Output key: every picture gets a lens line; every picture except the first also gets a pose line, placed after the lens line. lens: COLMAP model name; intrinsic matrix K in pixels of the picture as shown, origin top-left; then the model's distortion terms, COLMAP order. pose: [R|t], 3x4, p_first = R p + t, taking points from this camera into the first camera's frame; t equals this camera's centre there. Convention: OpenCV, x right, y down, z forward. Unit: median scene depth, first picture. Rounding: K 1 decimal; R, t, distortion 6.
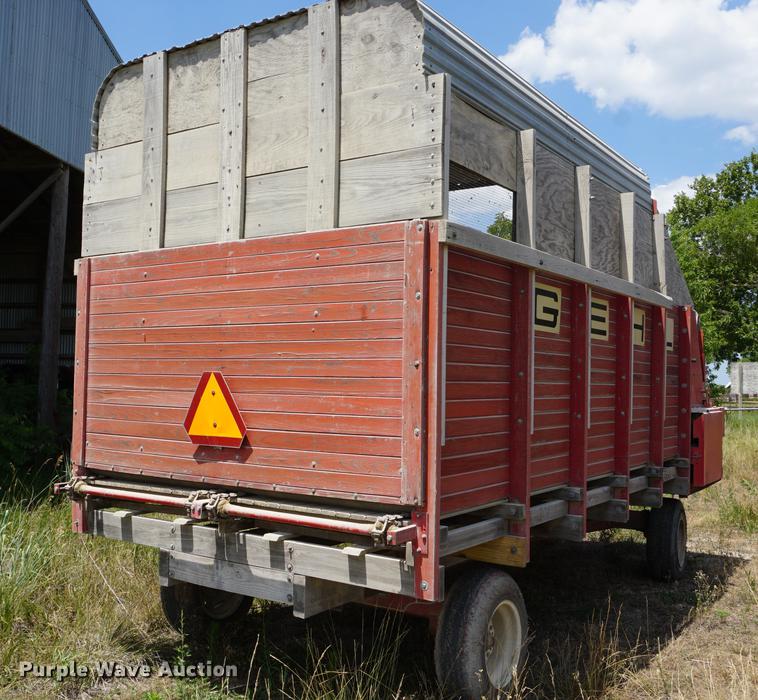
lens RADIAL K [[798.6, 0, 378.1], [0, 798.6, 335.3], [0, 0, 1]] dist [-0.007558, 0.002545]
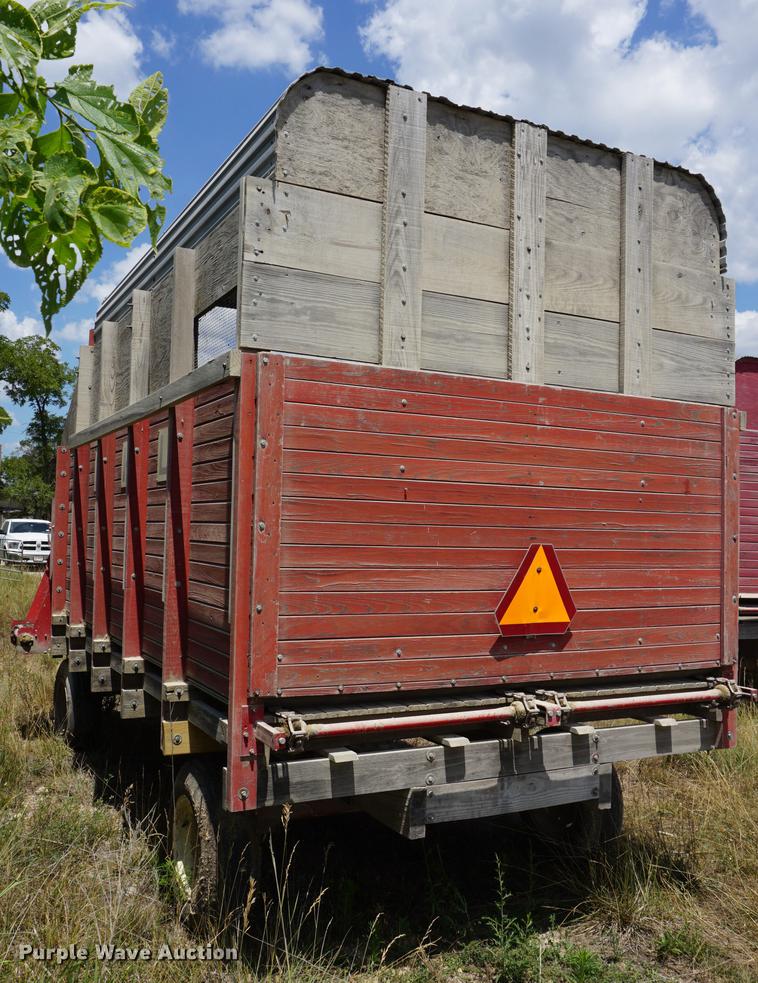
lens RADIAL K [[919.0, 0, 379.0], [0, 919.0, 491.5], [0, 0, 1]] dist [-0.020166, -0.001385]
pose [[0.476418, 0.039260, 0.878342, -1.125140], [-0.058043, 0.998228, -0.013137, 0.014390], [-0.877301, -0.044723, 0.477852, 0.710074]]
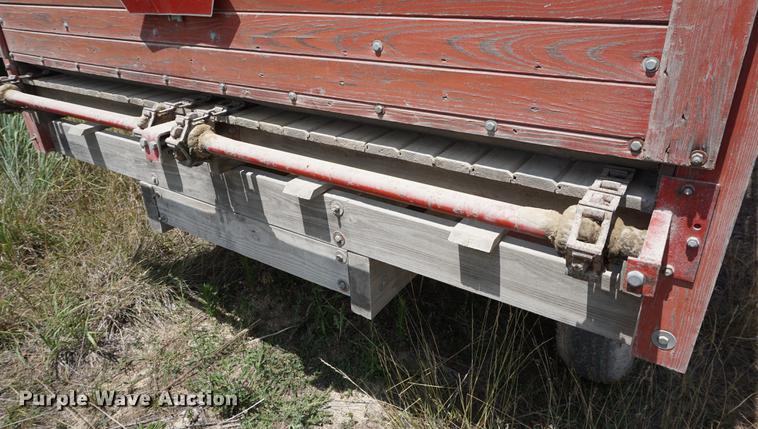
lens RADIAL K [[525.2, 0, 368.2], [0, 525.2, 217.6], [0, 0, 1]] dist [-0.026586, 0.000961]
pose [[0.998428, -0.035071, -0.043714, -0.071984], [0.052158, 0.866841, 0.495848, 0.095957], [0.020503, -0.497349, 0.867308, 0.673397]]
